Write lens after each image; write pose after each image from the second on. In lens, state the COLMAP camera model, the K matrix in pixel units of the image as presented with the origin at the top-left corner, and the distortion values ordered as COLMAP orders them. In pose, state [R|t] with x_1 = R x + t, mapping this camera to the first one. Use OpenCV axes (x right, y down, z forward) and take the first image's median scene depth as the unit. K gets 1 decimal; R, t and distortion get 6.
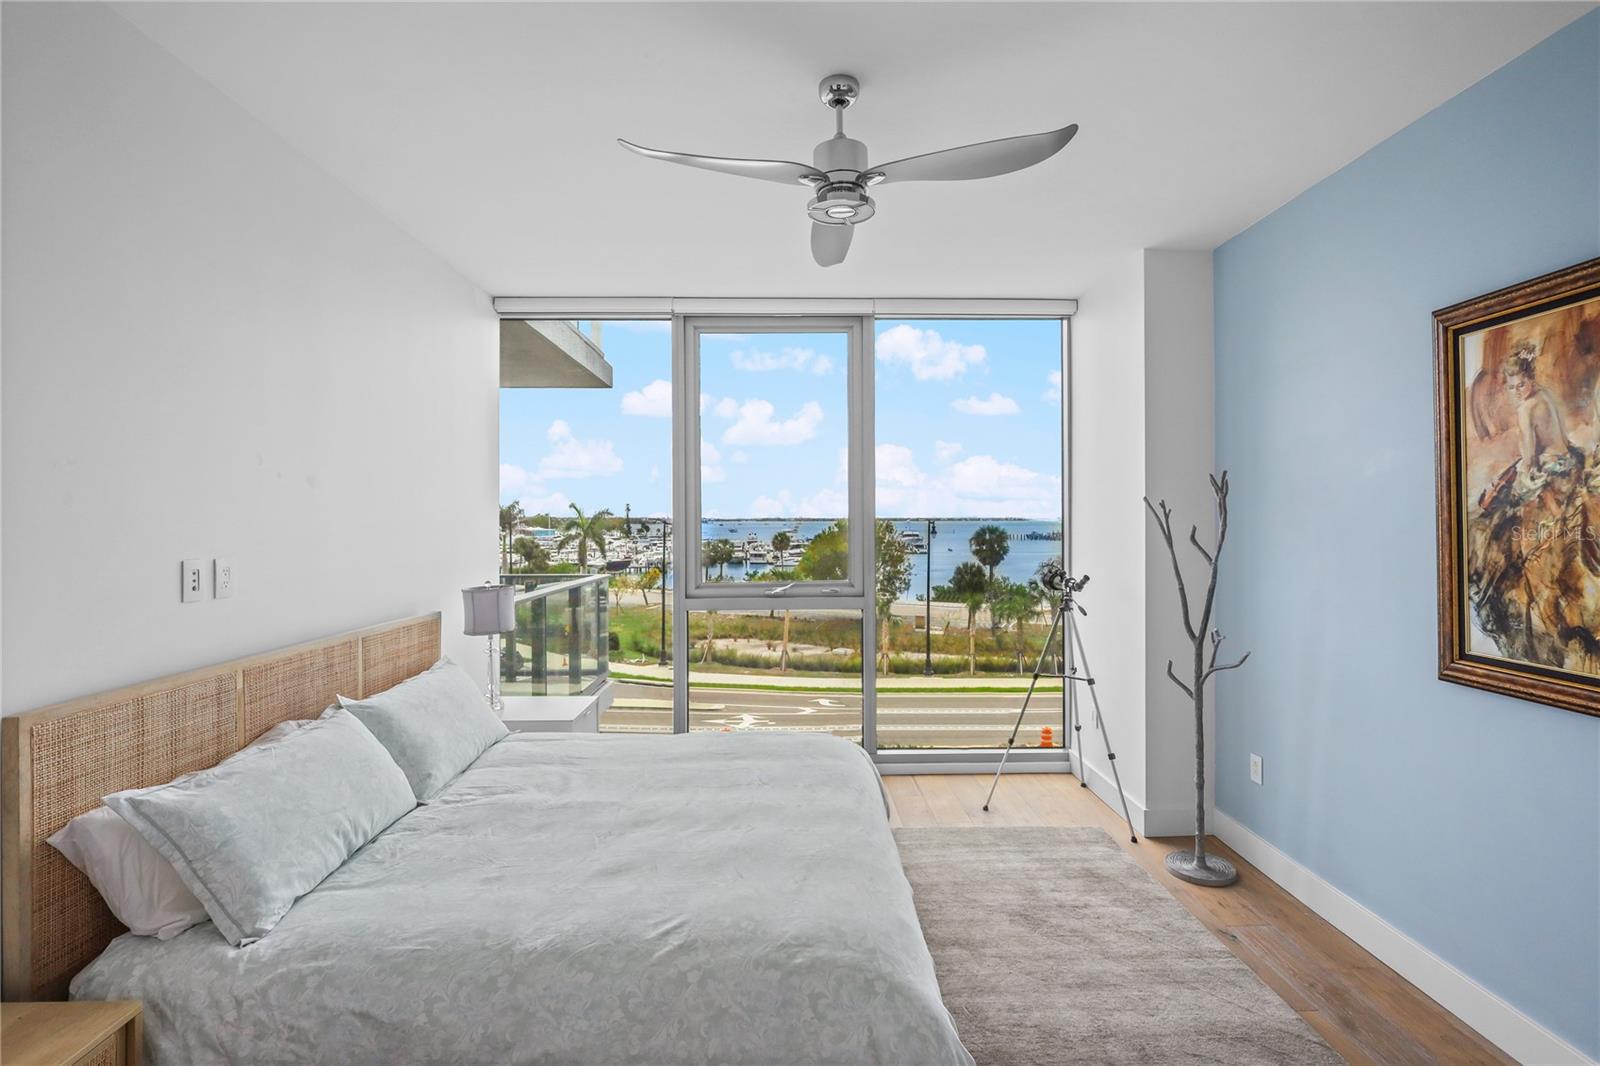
lens RADIAL K [[747.5, 0, 802.0], [0, 747.5, 545.0], [0, 0, 1]] dist [0.000764, 0.000001]
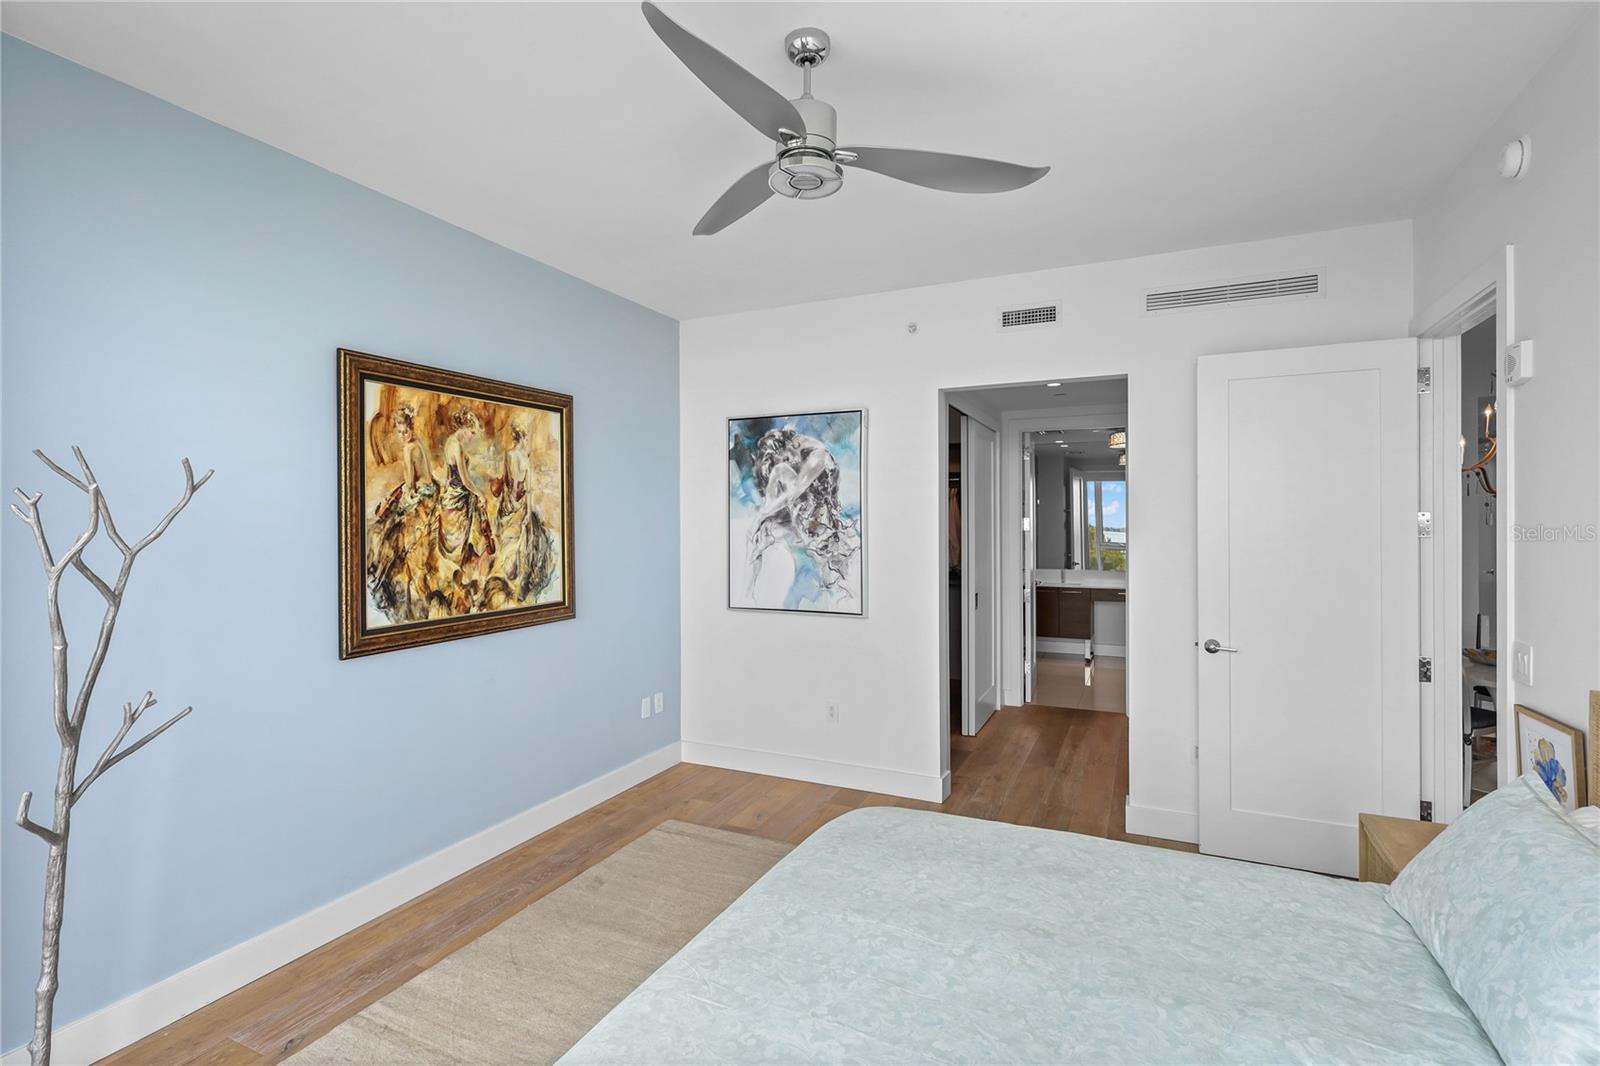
lens RADIAL K [[750.6, 0, 795.6], [0, 750.6, 525.8], [0, 0, 1]] dist [0.000468, -0.000048]
pose [[-0.890767, -0.001196, 0.454458, -0.373955], [0.016590, 0.999244, 0.035148, -0.071118], [-0.454156, 0.038848, -0.890075, 1.964549]]
